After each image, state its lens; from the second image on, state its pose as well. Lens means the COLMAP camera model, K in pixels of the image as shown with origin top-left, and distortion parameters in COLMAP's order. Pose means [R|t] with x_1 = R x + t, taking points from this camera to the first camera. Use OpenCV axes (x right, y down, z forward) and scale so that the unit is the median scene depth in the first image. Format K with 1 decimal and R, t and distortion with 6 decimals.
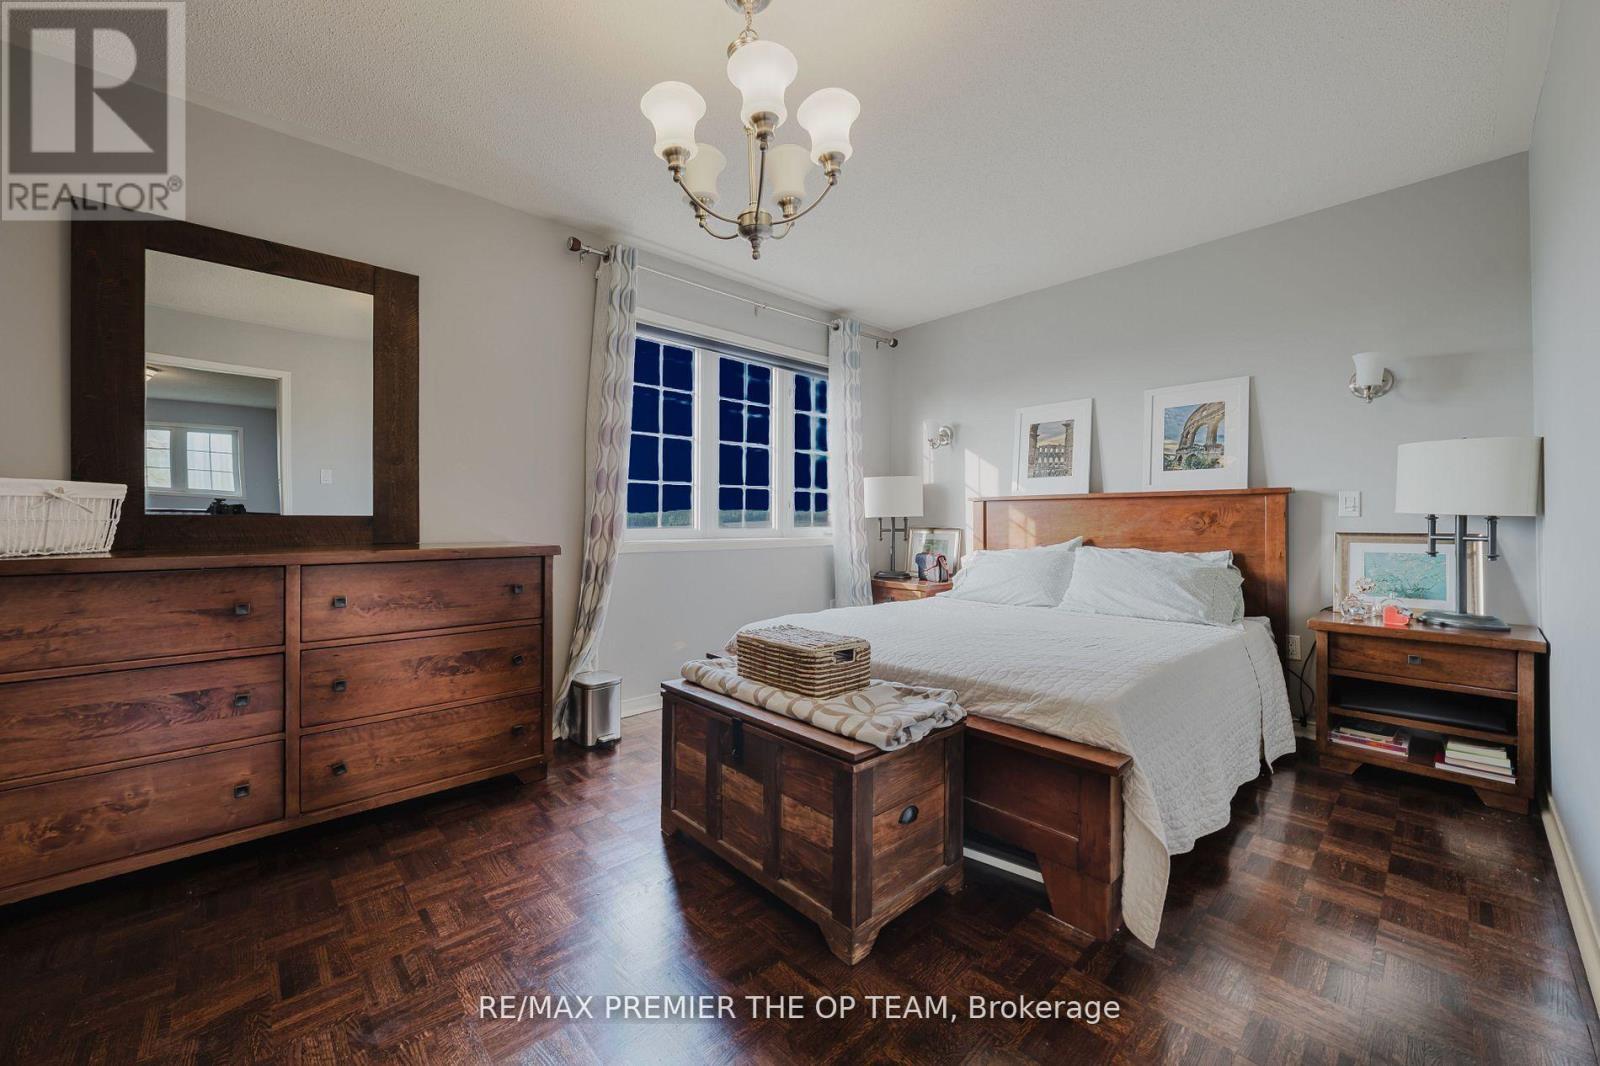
lens RADIAL K [[610.3, 0, 799.9], [0, 610.3, 525.7], [0, 0, 1]] dist [-0.003431, -0.000224]
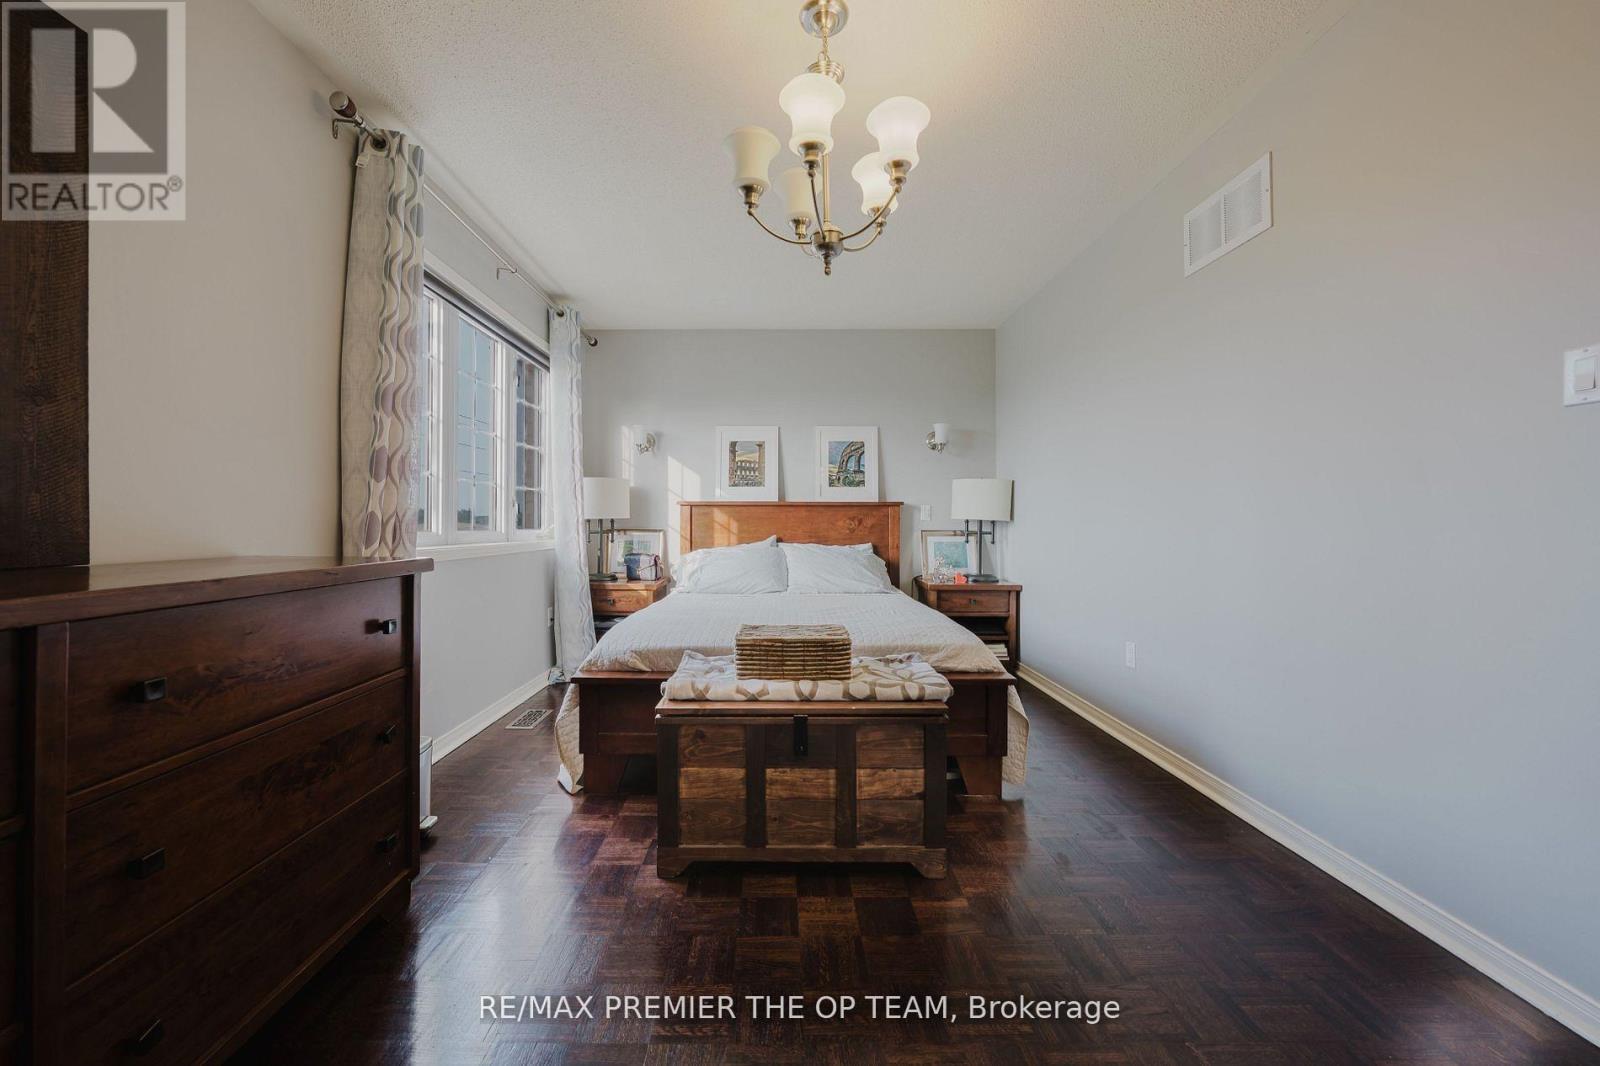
lens RADIAL K [[573.5, 0, 797.2], [0, 573.5, 527.6], [0, 0, 1]] dist [-0.007686, 0.000191]
pose [[0.673987, -0.004064, 0.738732, -0.436734], [0.004163, 0.999990, 0.001703, -0.000359], [-0.738732, 0.001928, 0.673997, 0.189856]]
